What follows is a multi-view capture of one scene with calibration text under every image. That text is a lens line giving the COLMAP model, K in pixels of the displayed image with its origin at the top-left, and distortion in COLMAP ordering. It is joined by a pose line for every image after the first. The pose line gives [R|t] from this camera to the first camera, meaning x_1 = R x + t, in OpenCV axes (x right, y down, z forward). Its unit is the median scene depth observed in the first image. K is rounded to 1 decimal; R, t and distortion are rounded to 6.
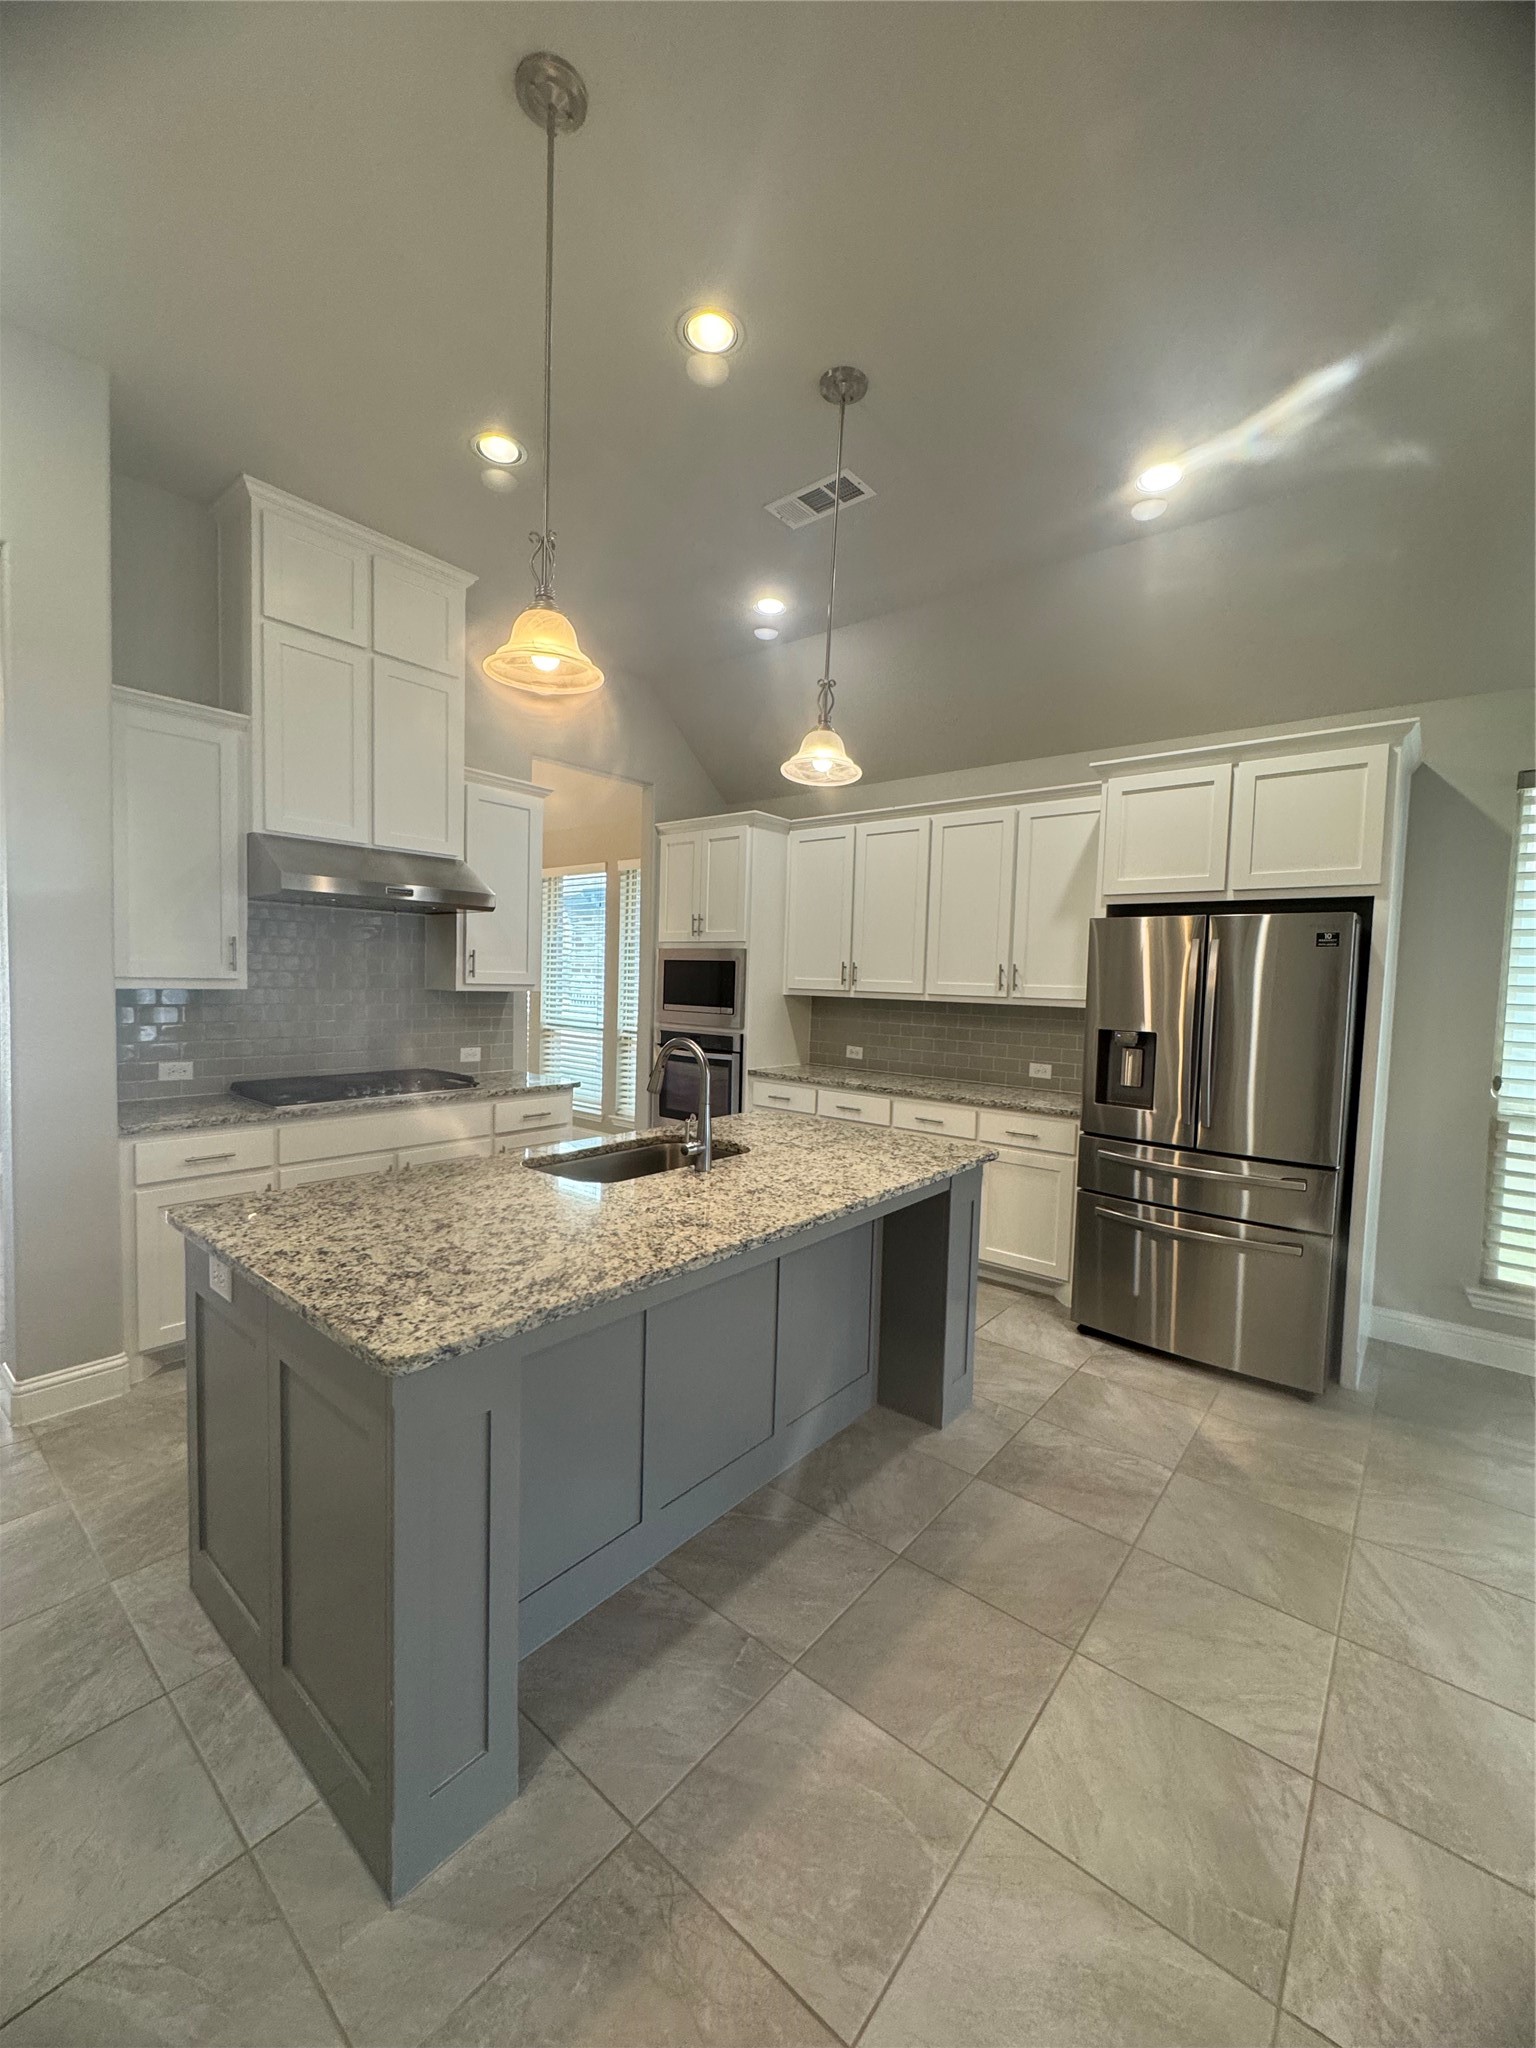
lens RADIAL K [[817.4, 0, 768.0], [0, 817.4, 1024.0], [0, 0, 1]] dist [-0.003758, 0.000112]
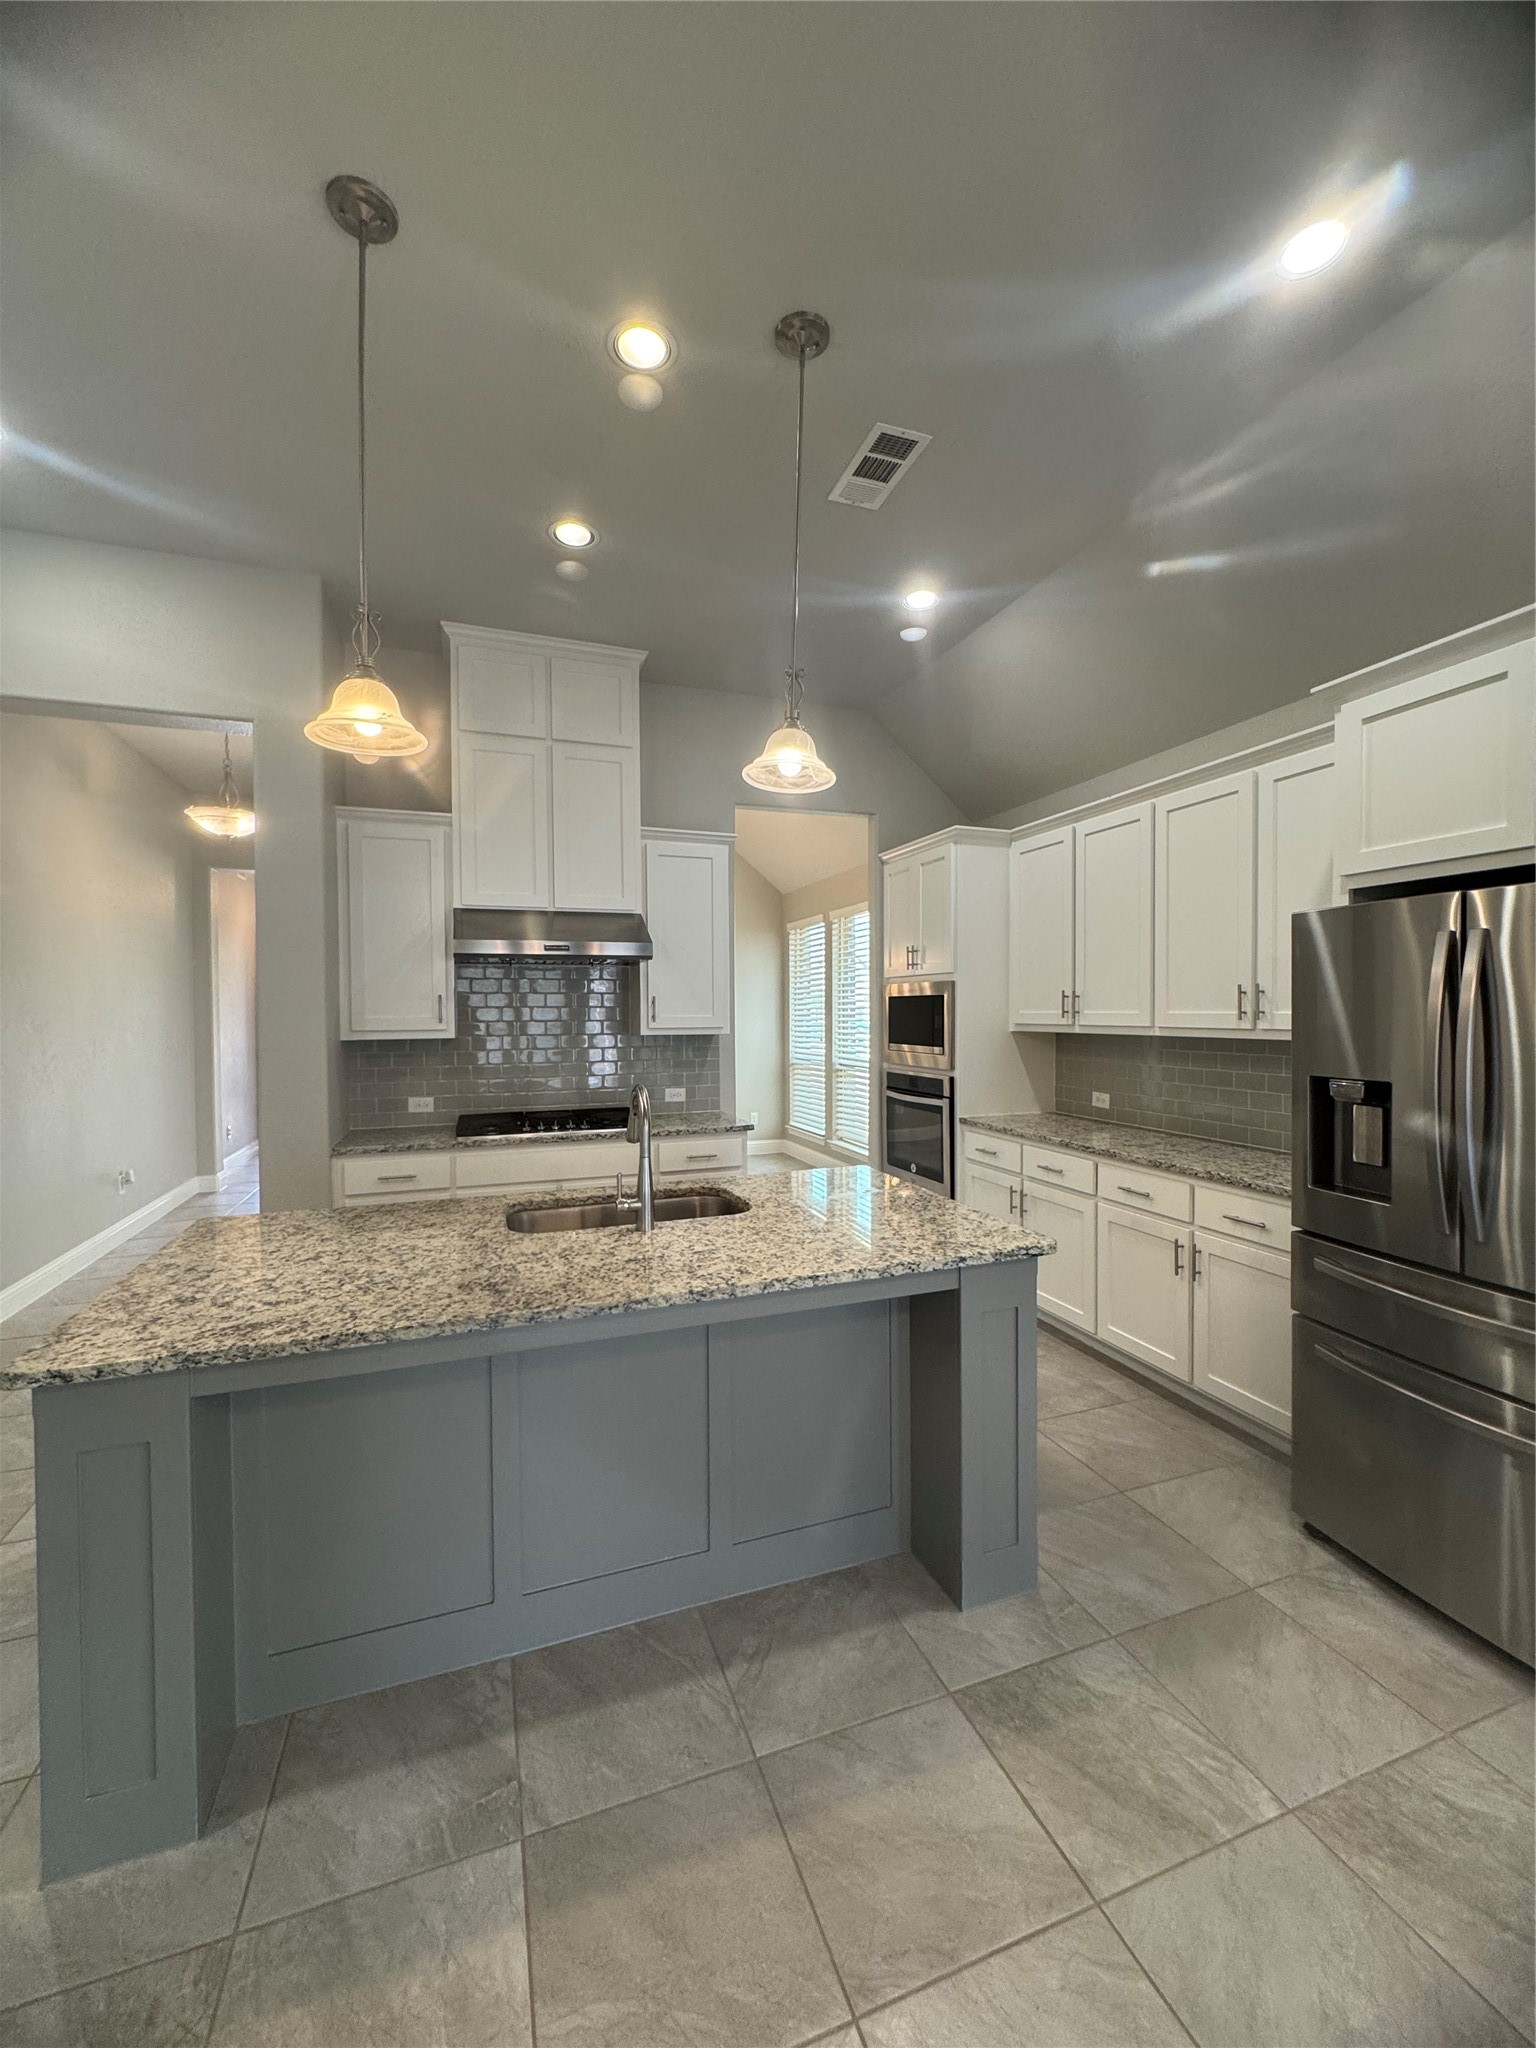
lens RADIAL K [[817.4, 0, 768.0], [0, 817.4, 1024.0], [0, 0, 1]] dist [-0.003758, 0.000112]
pose [[0.860681, -0.026050, -0.508478, 0.401102], [0.002608, 0.998903, -0.046760, -0.006047], [0.509138, 0.038919, 0.859805, 0.216358]]
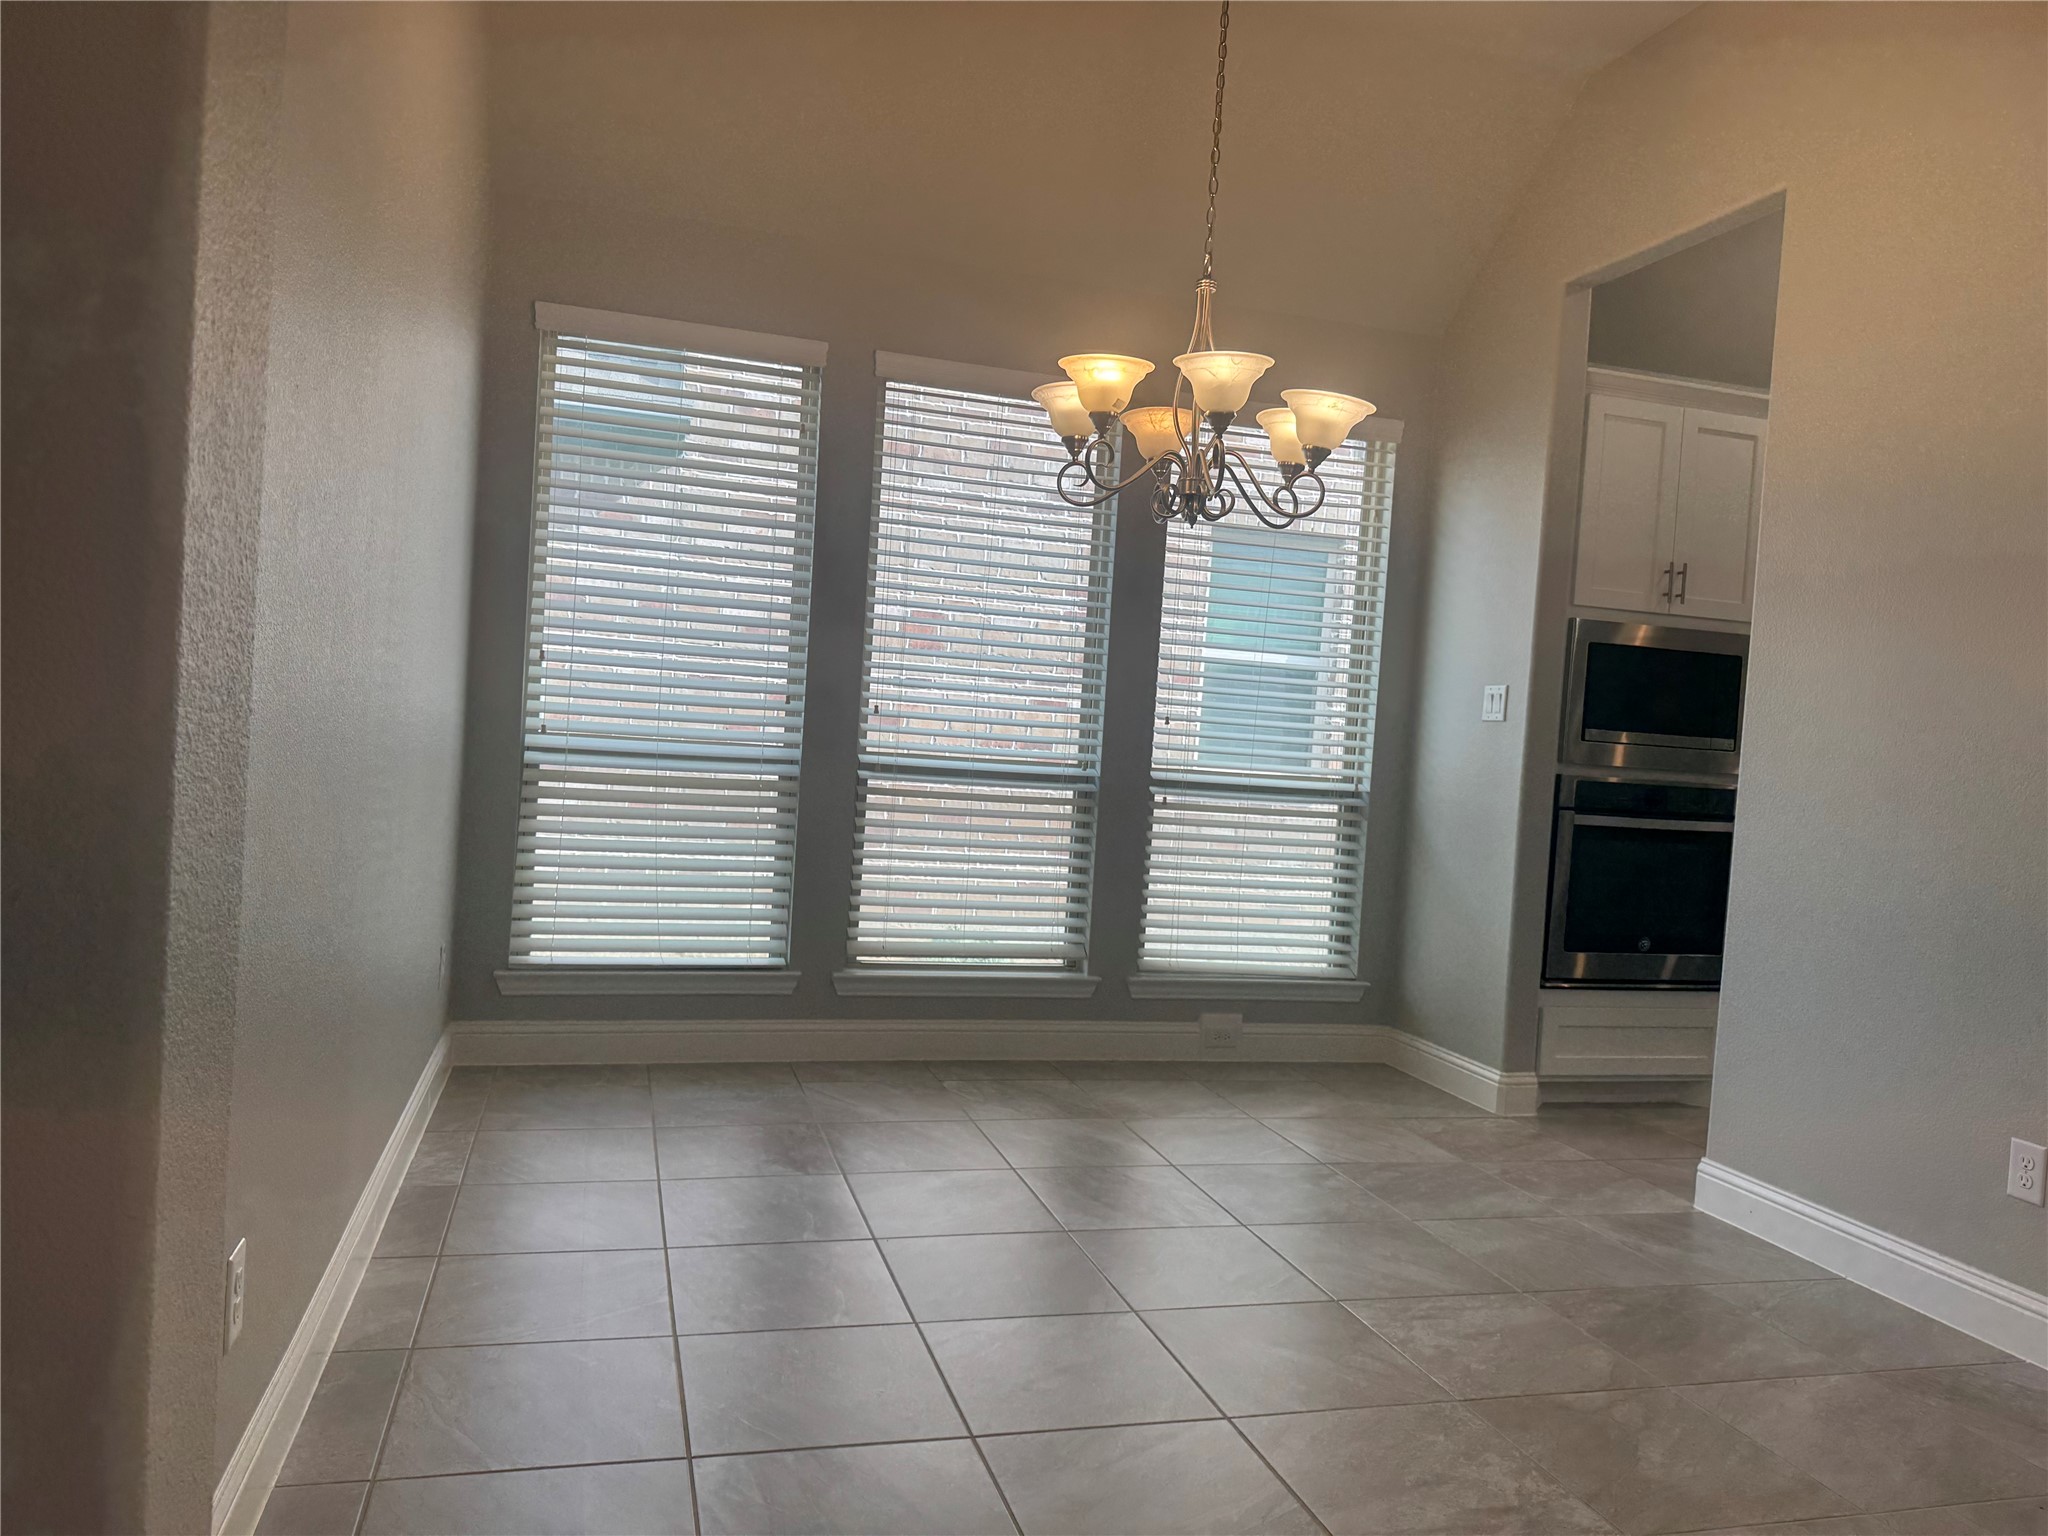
lens RADIAL K [[1418.9, 0, 1024.0], [0, 1418.9, 768.0], [0, 0, 1]] dist [-0.000770, -0.000228]
pose [[0.561182, -0.017430, 0.827509, -1.813145], [-0.004493, 0.999699, 0.024104, -0.033933], [-0.827680, -0.017245, 0.560935, 1.381087]]
